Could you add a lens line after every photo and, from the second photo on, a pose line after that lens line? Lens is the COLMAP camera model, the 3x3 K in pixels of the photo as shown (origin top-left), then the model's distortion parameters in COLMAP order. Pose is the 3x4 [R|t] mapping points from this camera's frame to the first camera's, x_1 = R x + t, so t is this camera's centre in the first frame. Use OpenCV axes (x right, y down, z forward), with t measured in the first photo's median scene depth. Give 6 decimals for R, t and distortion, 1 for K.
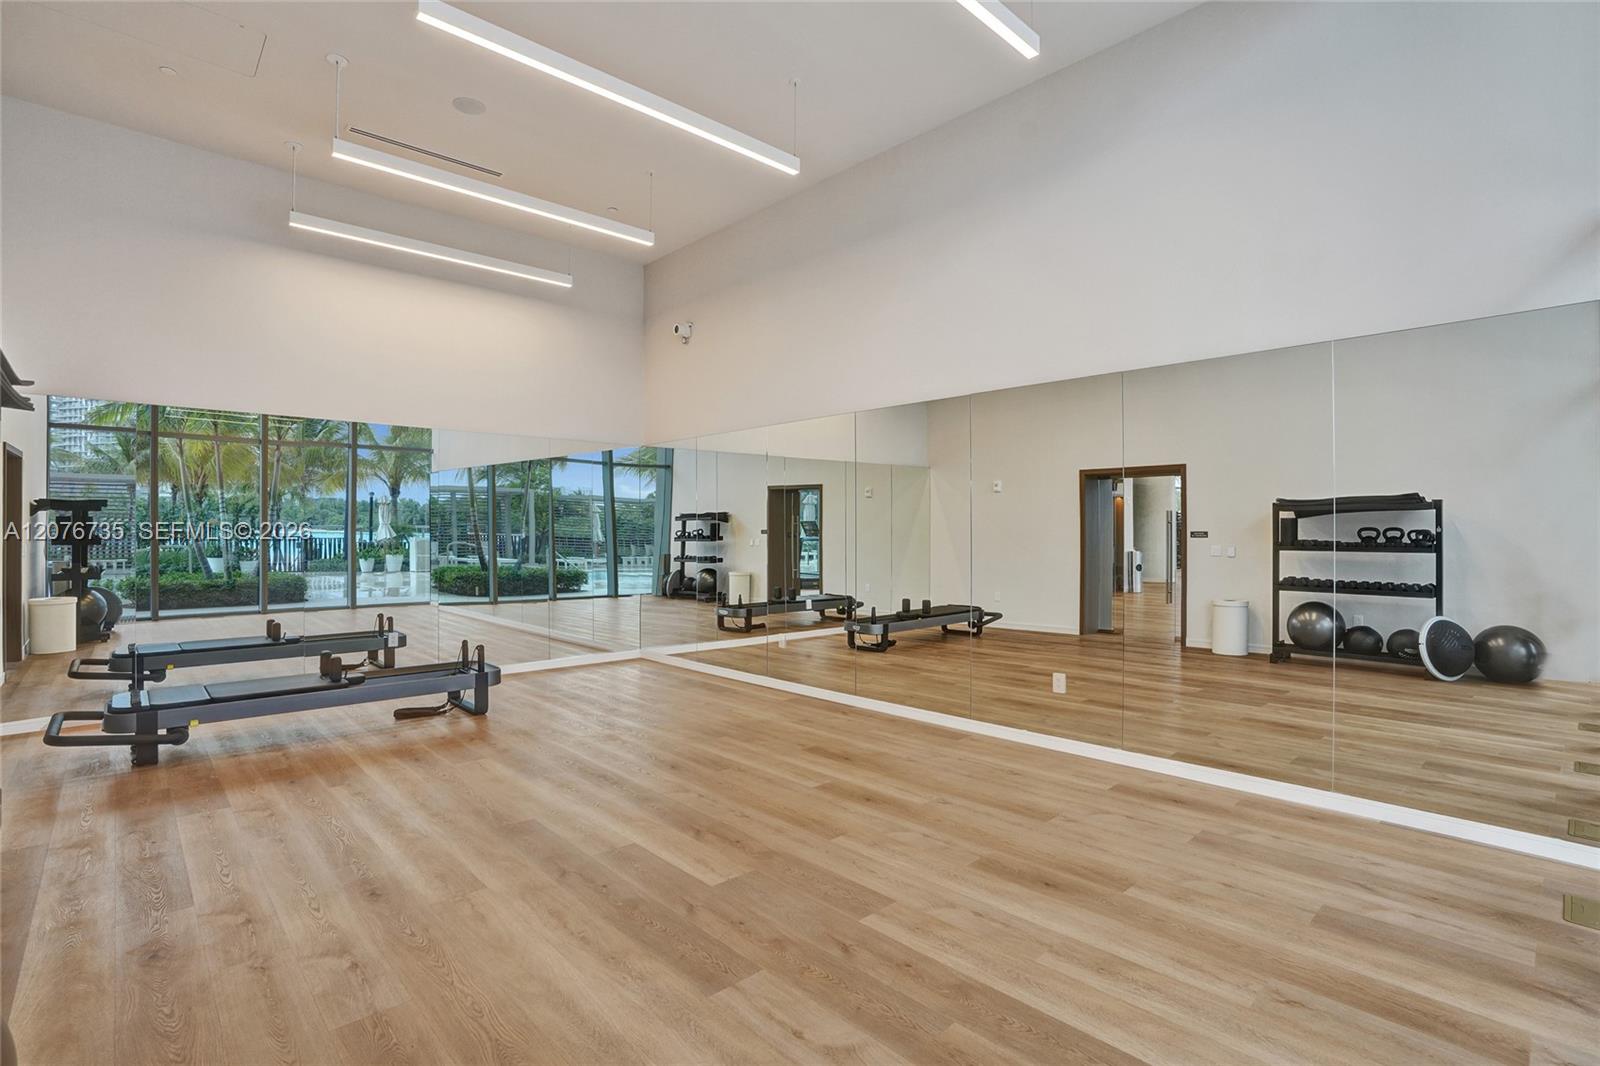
lens RADIAL K [[756.2, 0, 828.0], [0, 756.2, 527.1], [0, 0, 1]] dist [-0.078700, 0.043314]
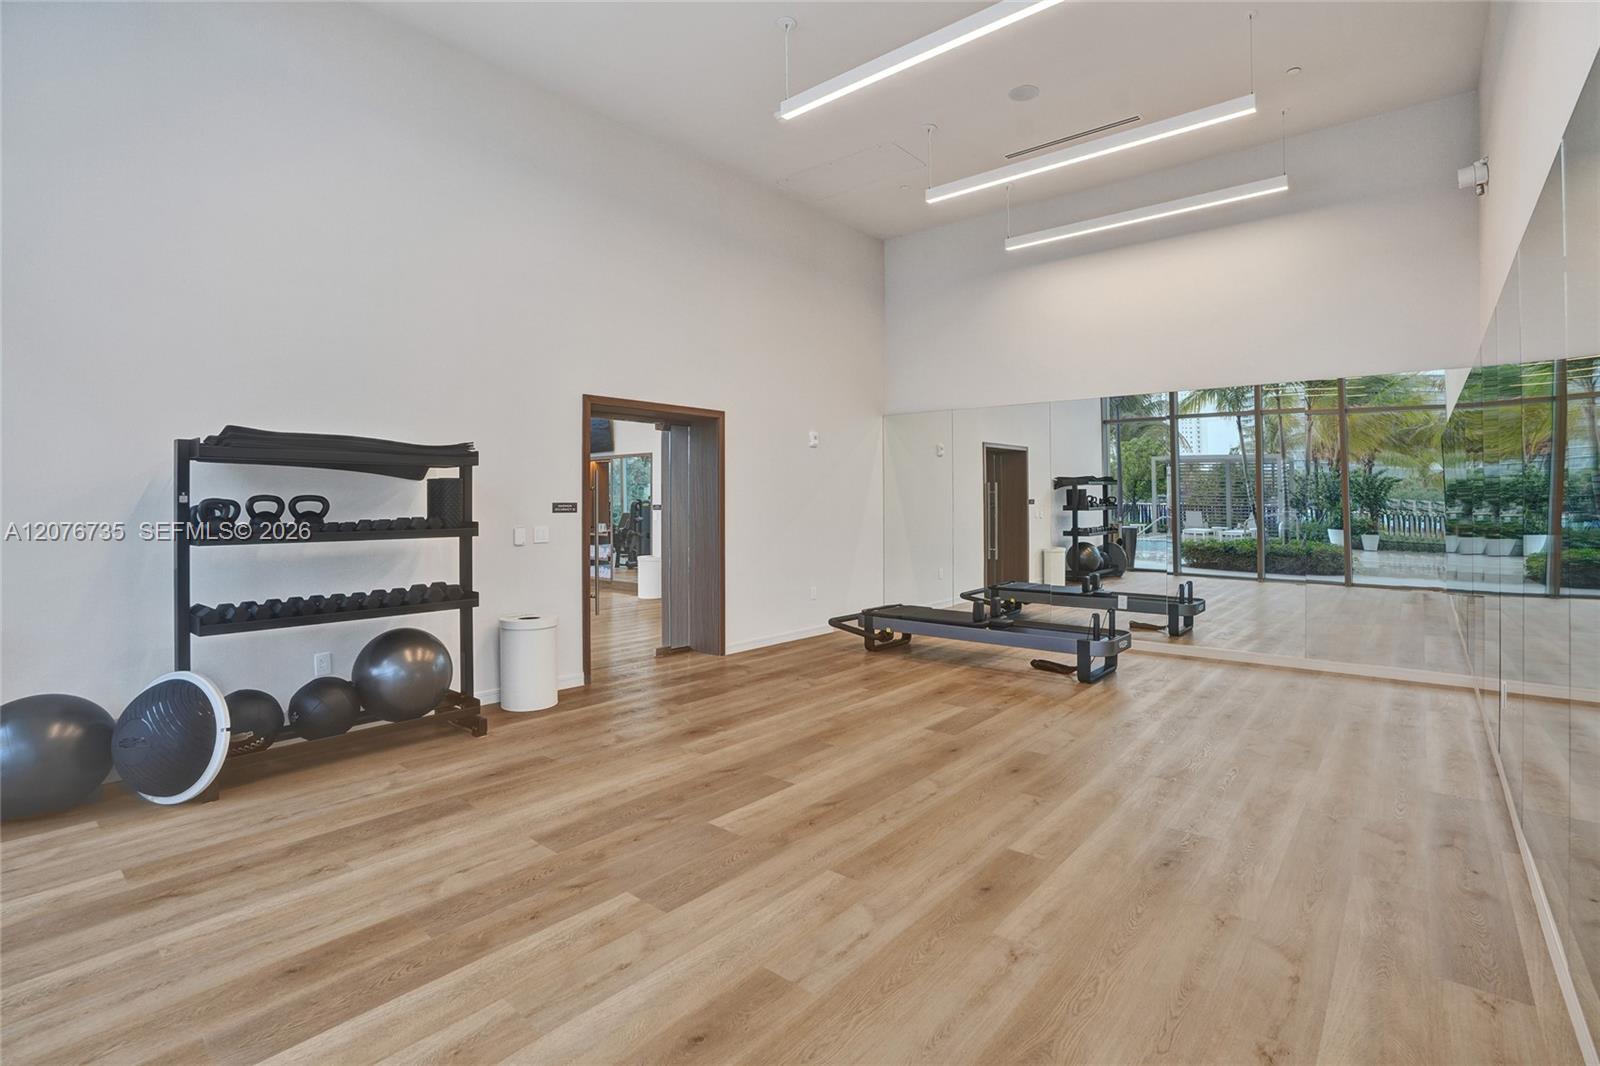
lens RADIAL K [[756.2, 0, 828.0], [0, 756.2, 527.1], [0, 0, 1]] dist [-0.078700, 0.043314]
pose [[0.113246, 0.033660, -0.992997, 0.924352], [0.010031, 0.999336, 0.035019, 0.008150], [0.993516, -0.013927, 0.112833, 1.030529]]
